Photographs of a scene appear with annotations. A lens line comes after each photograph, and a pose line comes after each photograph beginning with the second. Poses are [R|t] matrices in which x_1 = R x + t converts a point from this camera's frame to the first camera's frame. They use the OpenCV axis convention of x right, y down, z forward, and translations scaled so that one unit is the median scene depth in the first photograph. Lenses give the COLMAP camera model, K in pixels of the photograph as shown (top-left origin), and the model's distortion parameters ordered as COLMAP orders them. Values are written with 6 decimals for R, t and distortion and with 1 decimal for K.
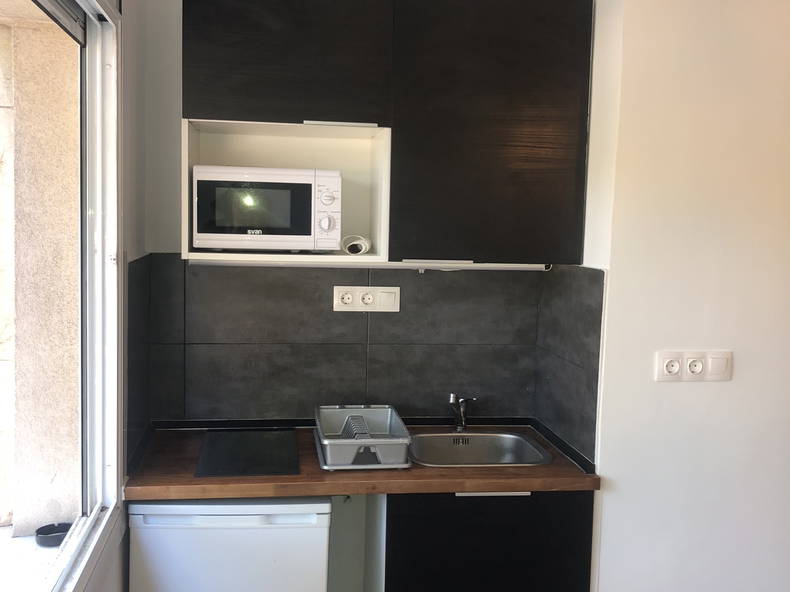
lens RADIAL K [[872.8, 0, 399.4], [0, 872.8, 292.1], [0, 0, 1]] dist [0.125659, -0.425421]
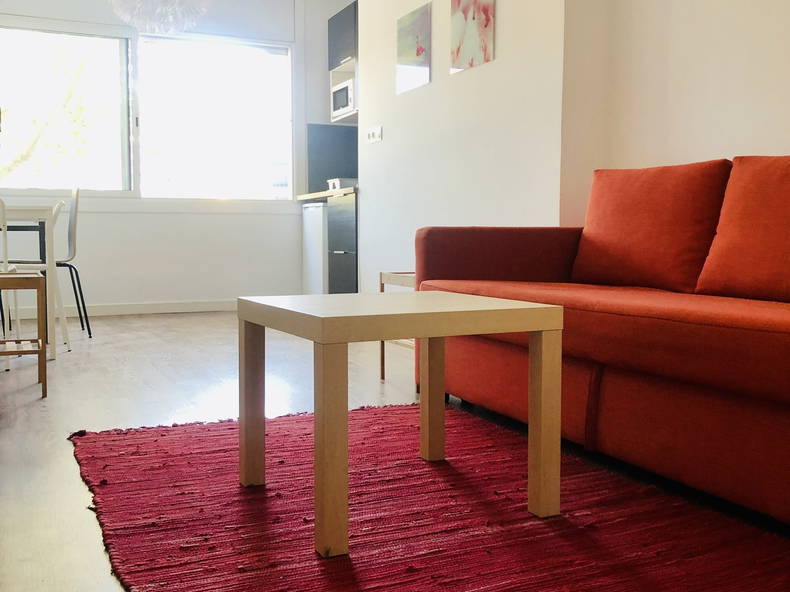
lens RADIAL K [[872.8, 0, 399.4], [0, 872.8, 292.1], [0, 0, 1]] dist [0.125659, -0.425421]
pose [[0.274567, 0.030979, -0.961069, 2.494338], [-0.072020, 0.997336, 0.011573, 0.451594], [0.958867, 0.066039, 0.276067, 0.480950]]
